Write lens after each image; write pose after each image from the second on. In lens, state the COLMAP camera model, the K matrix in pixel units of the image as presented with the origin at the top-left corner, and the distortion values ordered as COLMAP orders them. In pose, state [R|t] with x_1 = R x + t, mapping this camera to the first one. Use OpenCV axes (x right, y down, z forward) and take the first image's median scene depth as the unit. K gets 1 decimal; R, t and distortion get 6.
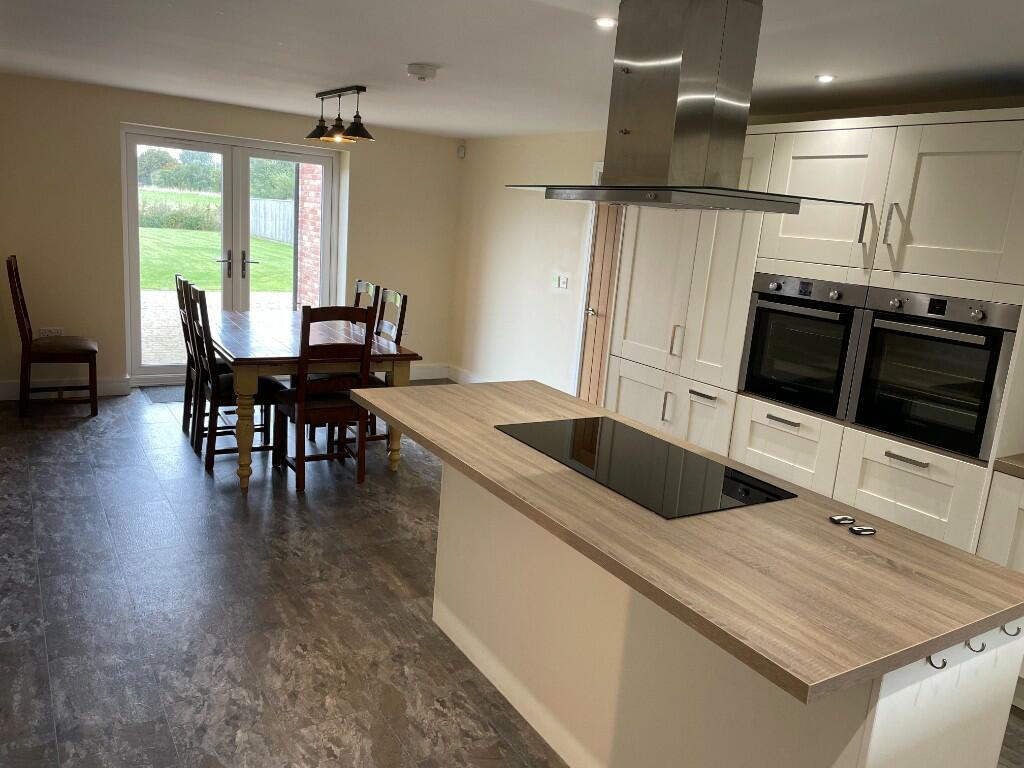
lens RADIAL K [[763.5, 0, 512.0], [0, 763.5, 384.0], [0, 0, 1]] dist [0.090670, -0.148303]
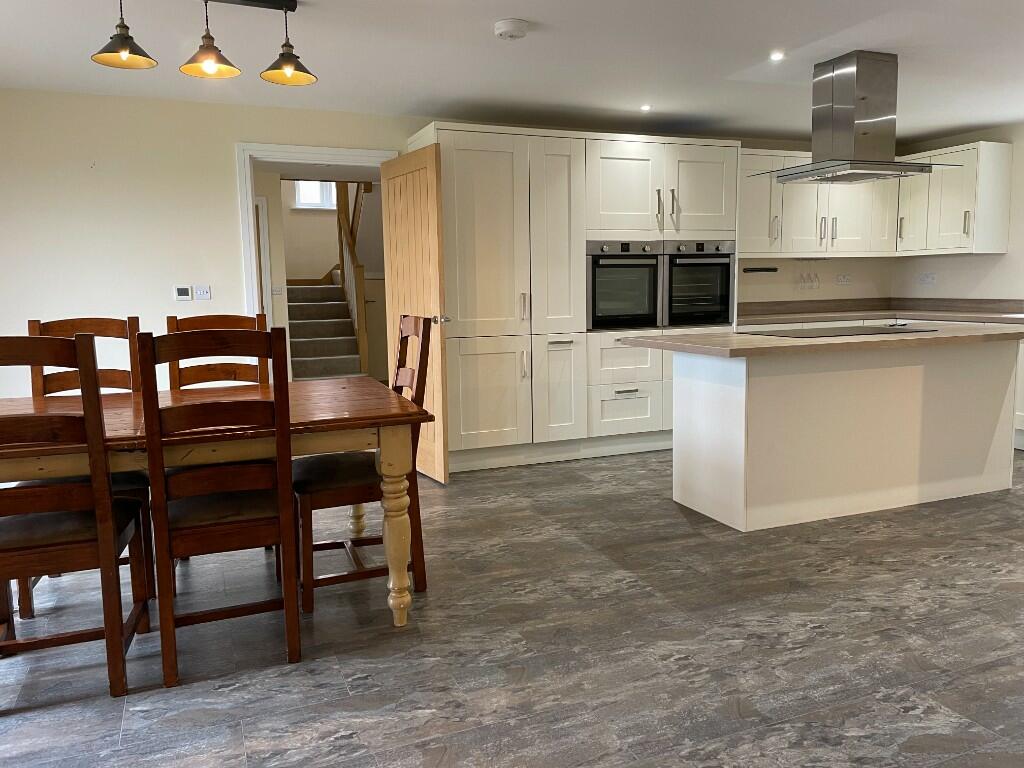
lens RADIAL K [[771.6, 0, 516.0], [0, 771.6, 377.5], [0, 0, 1]] dist [0.108157, -0.134711]
pose [[0.165475, -0.202612, 0.965177, -1.233912], [0.238675, 0.957804, 0.160145, -0.187061], [-0.956897, 0.203864, 0.206851, 1.018487]]
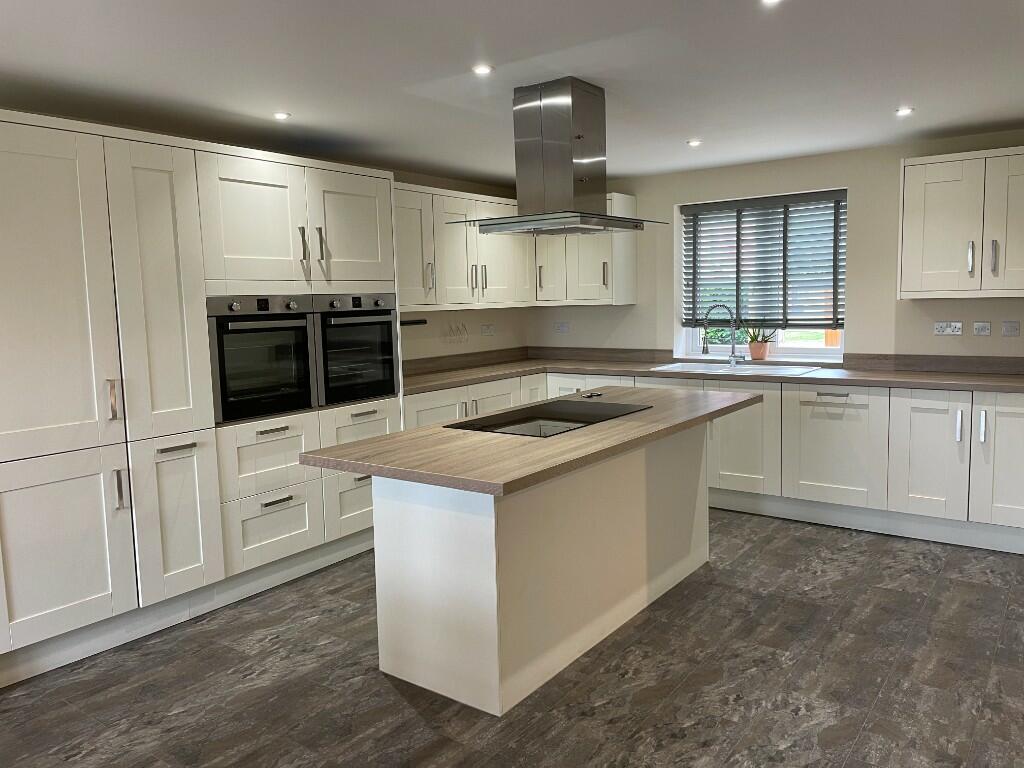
lens RADIAL K [[771.6, 0, 516.0], [0, 771.6, 377.5], [0, 0, 1]] dist [0.108157, -0.134711]
pose [[-0.369700, -0.170019, 0.913463, -0.813331], [0.192098, 0.947889, 0.254173, -0.254083], [-0.909076, 0.269442, -0.317775, 1.135209]]
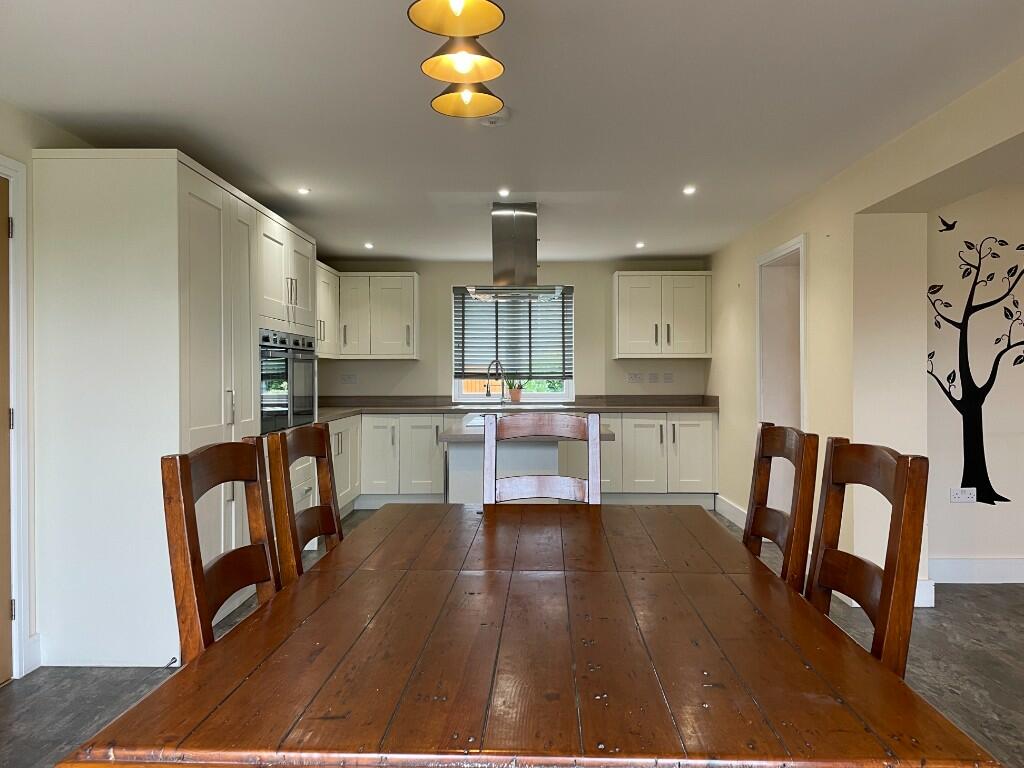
lens RADIAL K [[771.6, 0, 516.0], [0, 771.6, 377.5], [0, 0, 1]] dist [0.108157, -0.134711]
pose [[-0.840363, -0.083237, 0.535595, -0.692267], [0.051047, 0.971593, 0.231089, -0.367033], [-0.539615, 0.221539, -0.812242, 1.985240]]
